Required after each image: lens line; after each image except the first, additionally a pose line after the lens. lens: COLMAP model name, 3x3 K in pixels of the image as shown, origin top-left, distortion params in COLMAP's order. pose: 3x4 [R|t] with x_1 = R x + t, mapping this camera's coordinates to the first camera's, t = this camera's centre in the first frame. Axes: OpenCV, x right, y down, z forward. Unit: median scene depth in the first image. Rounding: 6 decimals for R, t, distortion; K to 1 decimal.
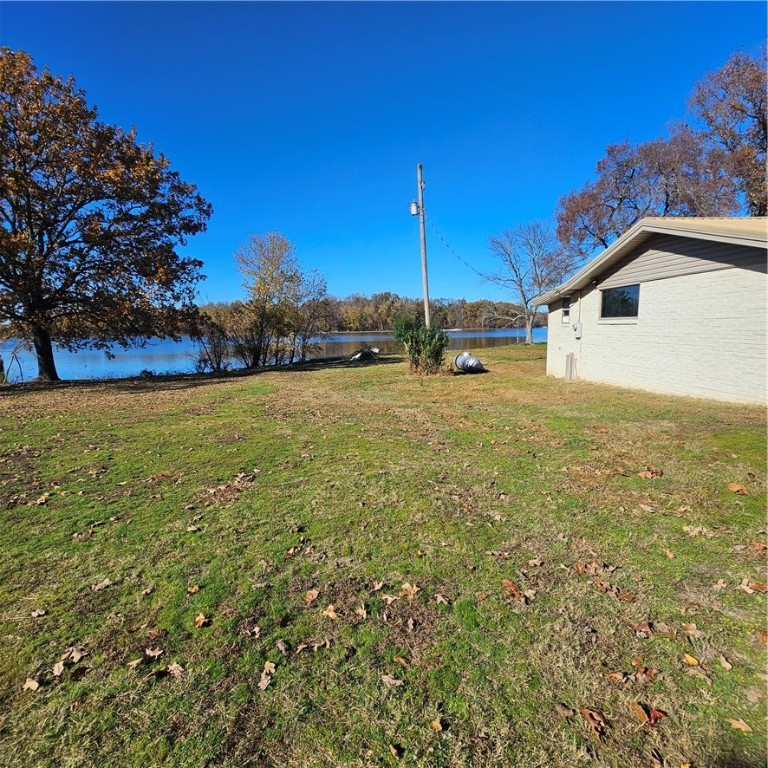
lens RADIAL K [[415.6, 0, 386.7], [0, 415.6, 384.0], [0, 0, 1]] dist [-0.001662, 0.000205]
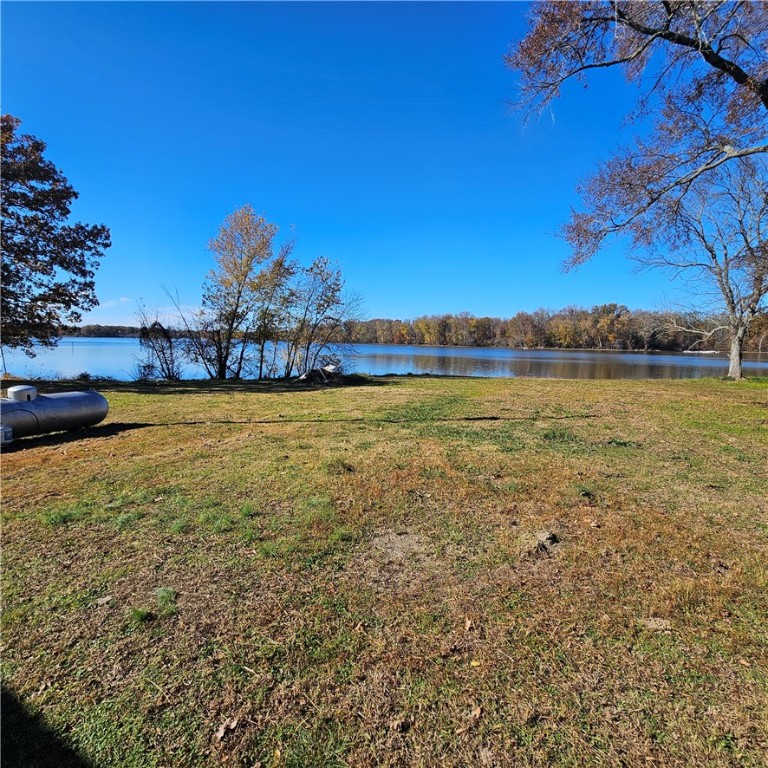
lens RADIAL K [[409.2, 0, 384.0], [0, 409.2, 384.0], [0, 0, 1]] dist [0.018674, -0.001216]
pose [[0.855326, 0.090241, -0.510170, 1.007129], [-0.106489, 0.994310, -0.002656, -0.173614], [0.507028, 0.056599, 0.860069, 1.247011]]
